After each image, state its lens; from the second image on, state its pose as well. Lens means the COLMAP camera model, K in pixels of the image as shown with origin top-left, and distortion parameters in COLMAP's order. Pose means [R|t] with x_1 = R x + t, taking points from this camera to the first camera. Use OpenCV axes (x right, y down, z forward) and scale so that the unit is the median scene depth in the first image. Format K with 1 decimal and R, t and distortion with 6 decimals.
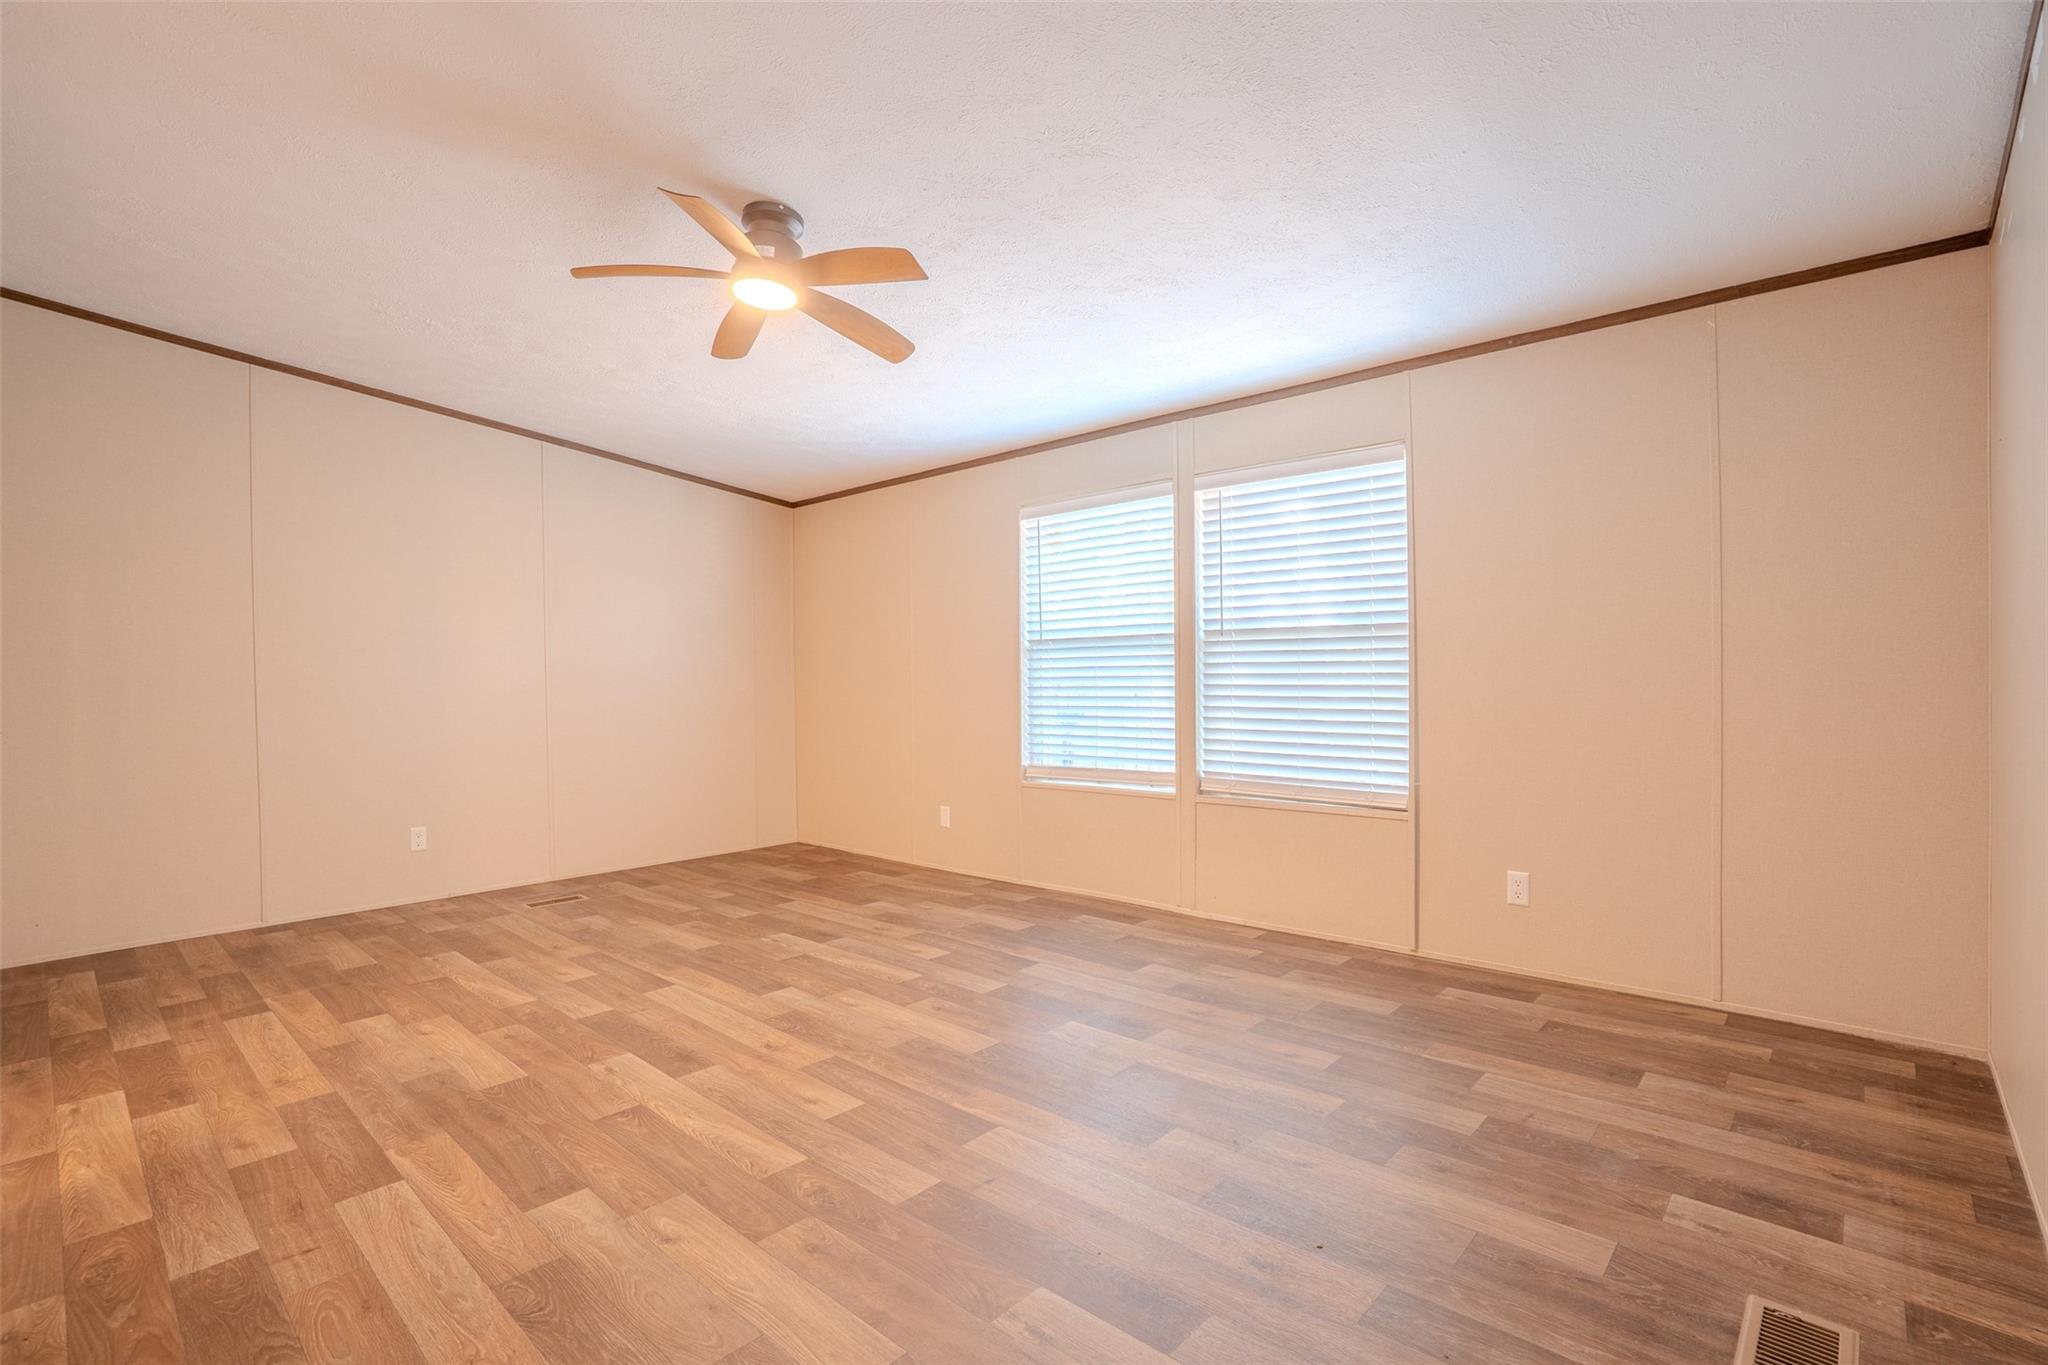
lens RADIAL K [[946.1, 0, 1017.3], [0, 946.1, 691.8], [0, 0, 1]] dist [-0.043997, 0.015985]
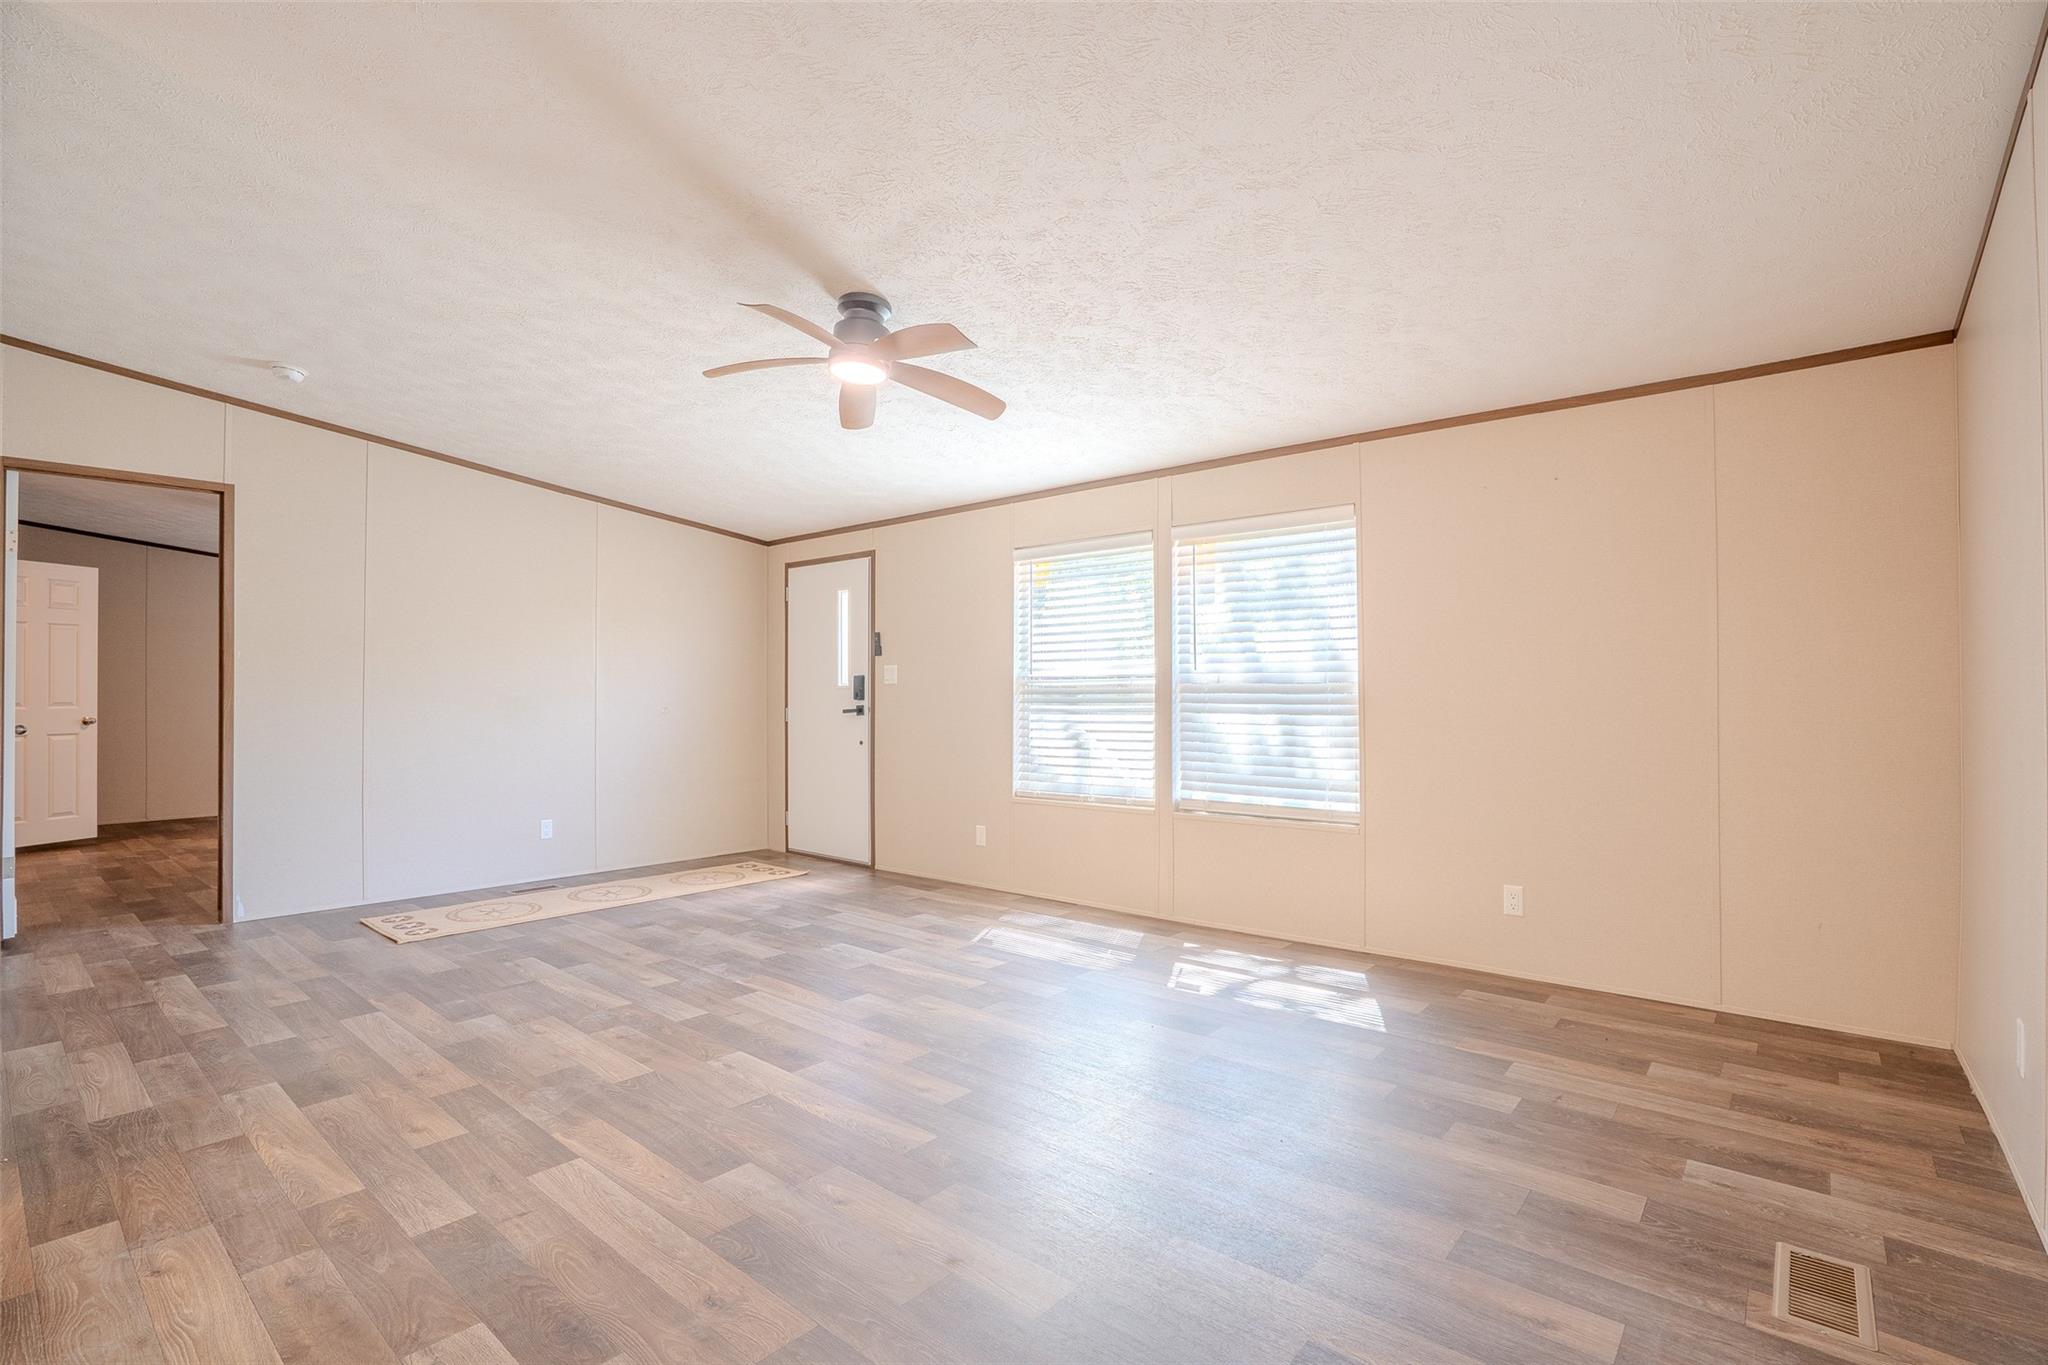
lens RADIAL K [[946.1, 0, 1015.9], [0, 946.1, 688.3], [0, 0, 1]] dist [-0.043997, 0.015985]
pose [[0.999281, 0.012365, 0.035831, -0.160385], [-0.011418, 0.999583, -0.026531, -0.011436], [-0.036144, 0.026102, 0.999006, -0.131681]]
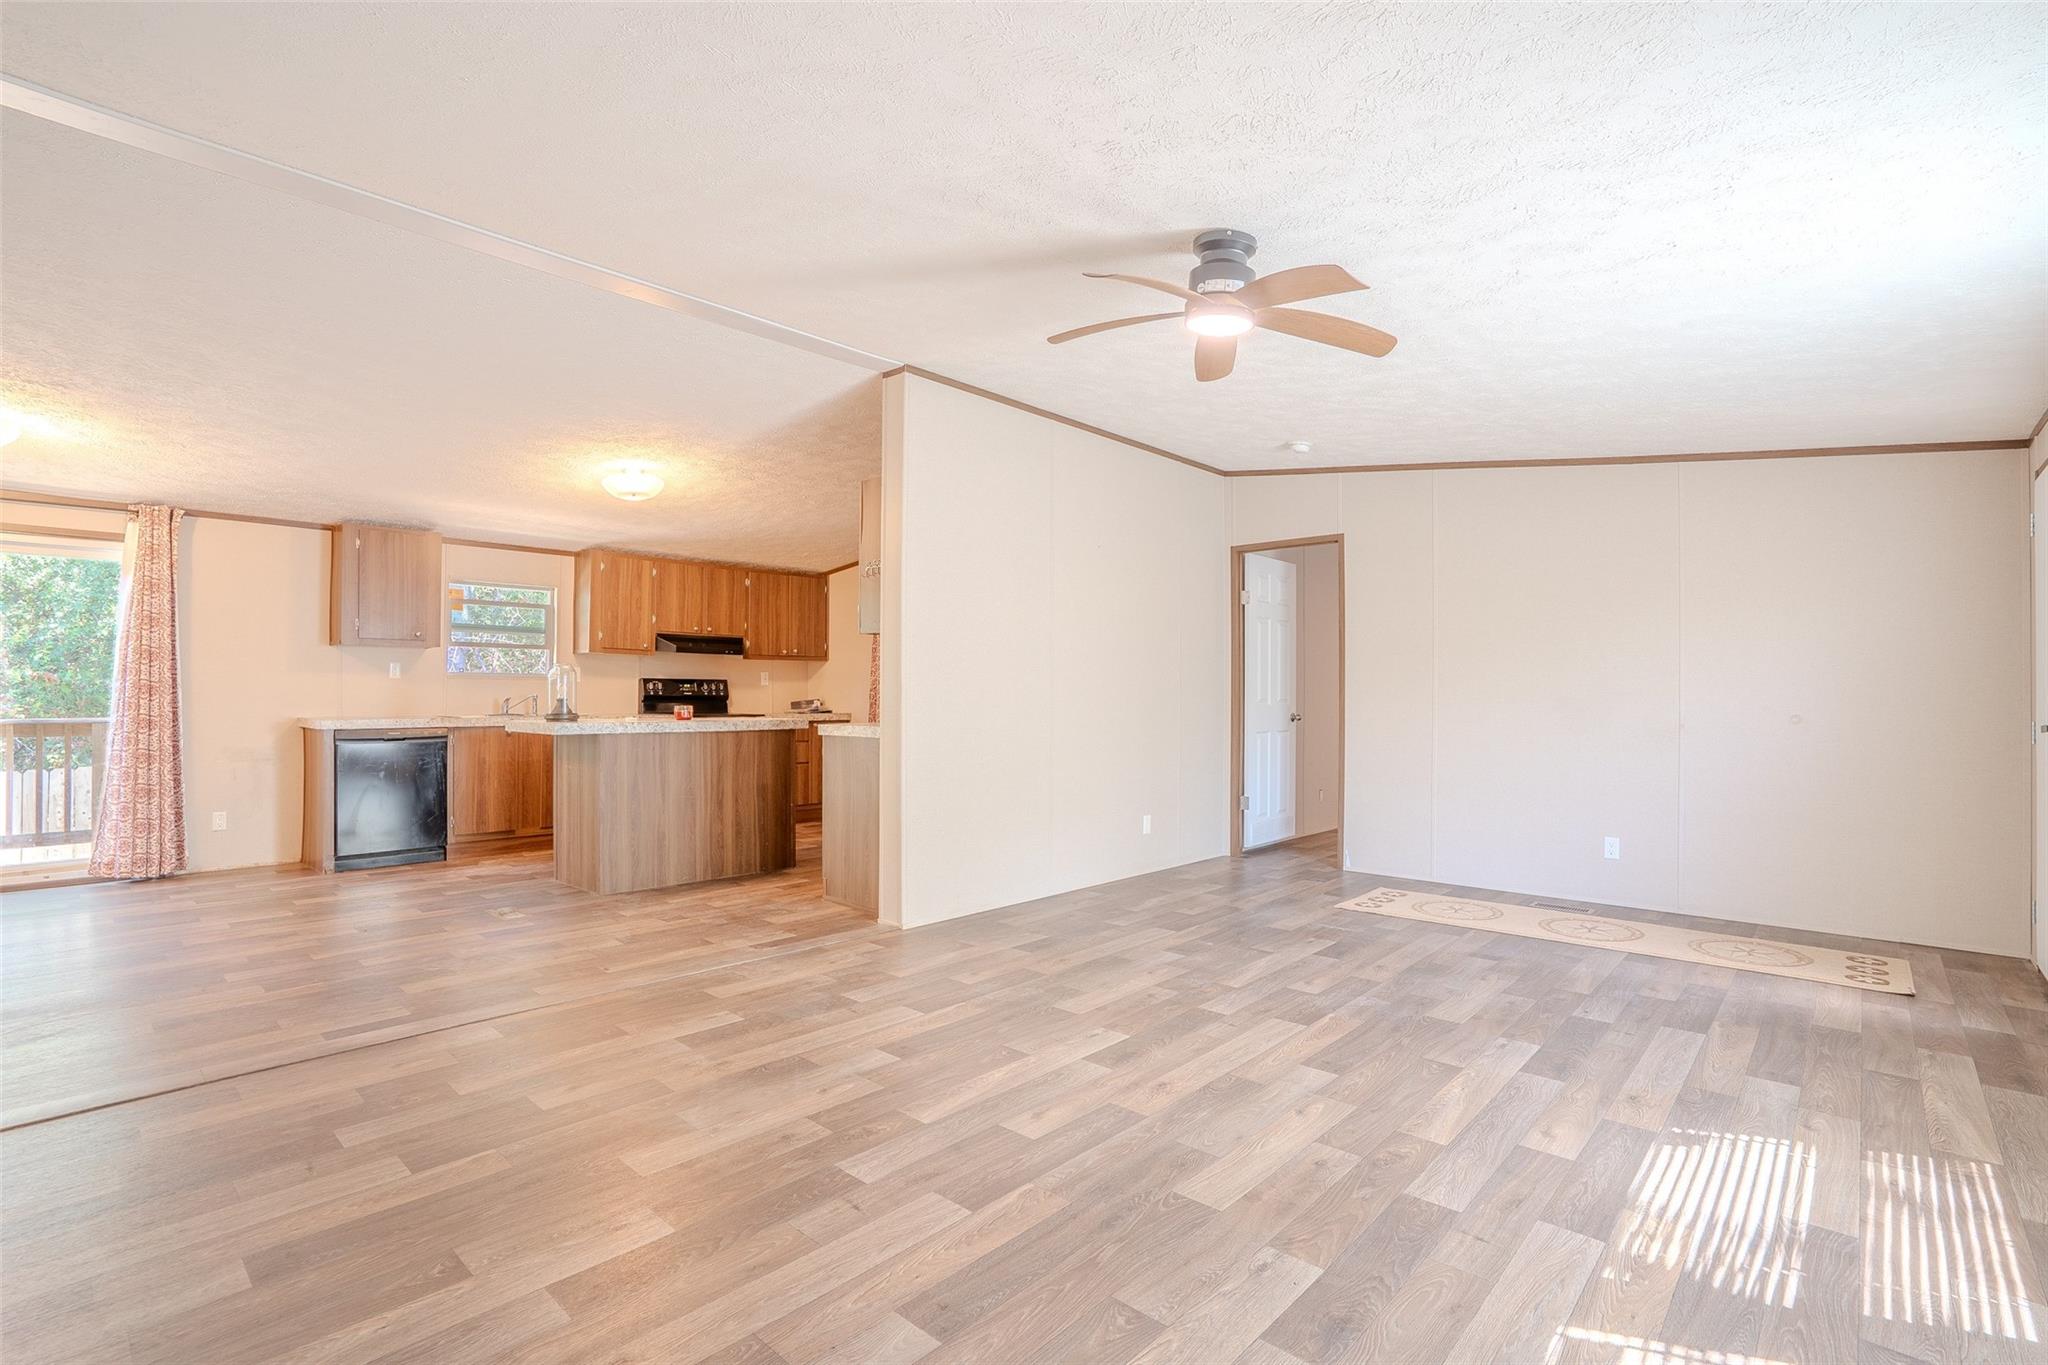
lens RADIAL K [[946.1, 0, 1030.2], [0, 946.1, 660.1], [0, 0, 1]] dist [-0.043997, 0.015985]
pose [[0.007879, -0.026462, -0.999619, 0.853568], [-0.020933, 0.999426, -0.026622, -0.041870], [0.999750, 0.021135, 0.007320, 0.995603]]
